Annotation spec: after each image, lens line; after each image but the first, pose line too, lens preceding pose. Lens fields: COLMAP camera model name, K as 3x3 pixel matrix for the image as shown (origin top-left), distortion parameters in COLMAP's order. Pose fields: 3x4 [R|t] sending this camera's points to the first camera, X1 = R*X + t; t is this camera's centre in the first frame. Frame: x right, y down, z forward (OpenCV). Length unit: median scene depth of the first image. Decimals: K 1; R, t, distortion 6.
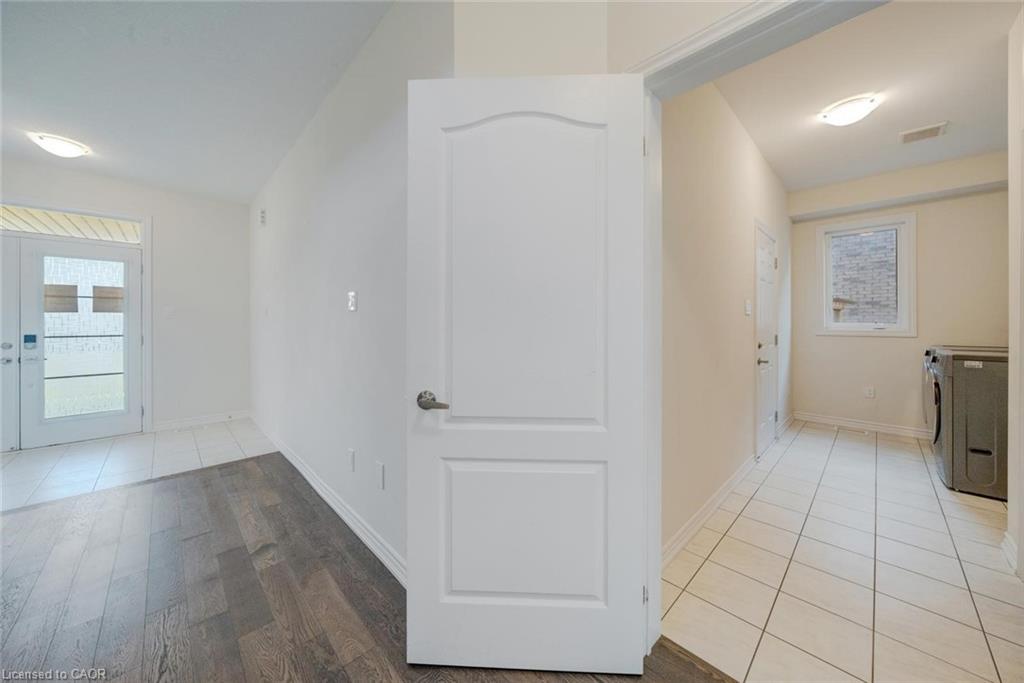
lens RADIAL K [[356.6, 0, 512.5], [0, 356.6, 327.1], [0, 0, 1]] dist [-0.000997, 0.000111]
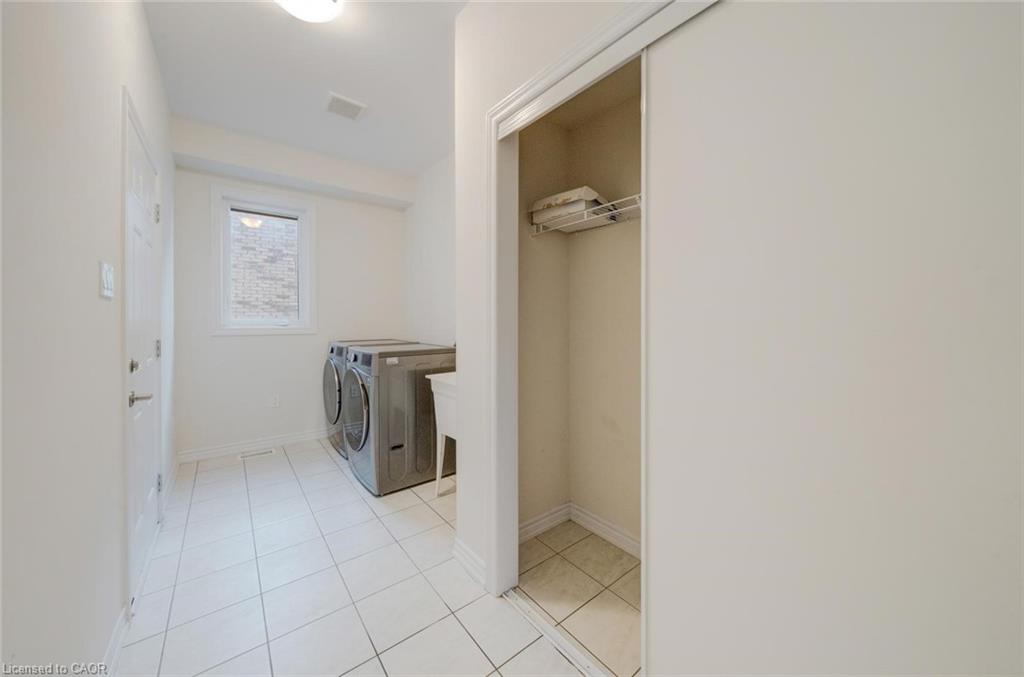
lens RADIAL K [[357.7, 0, 512.8], [0, 357.7, 320.4], [0, 0, 1]] dist [0.001361, -0.000039]
pose [[0.101188, 0.004473, 0.994857, 0.225830], [0.017291, 0.999831, -0.006254, 0.003143], [-0.994717, 0.017835, 0.101094, 0.373995]]
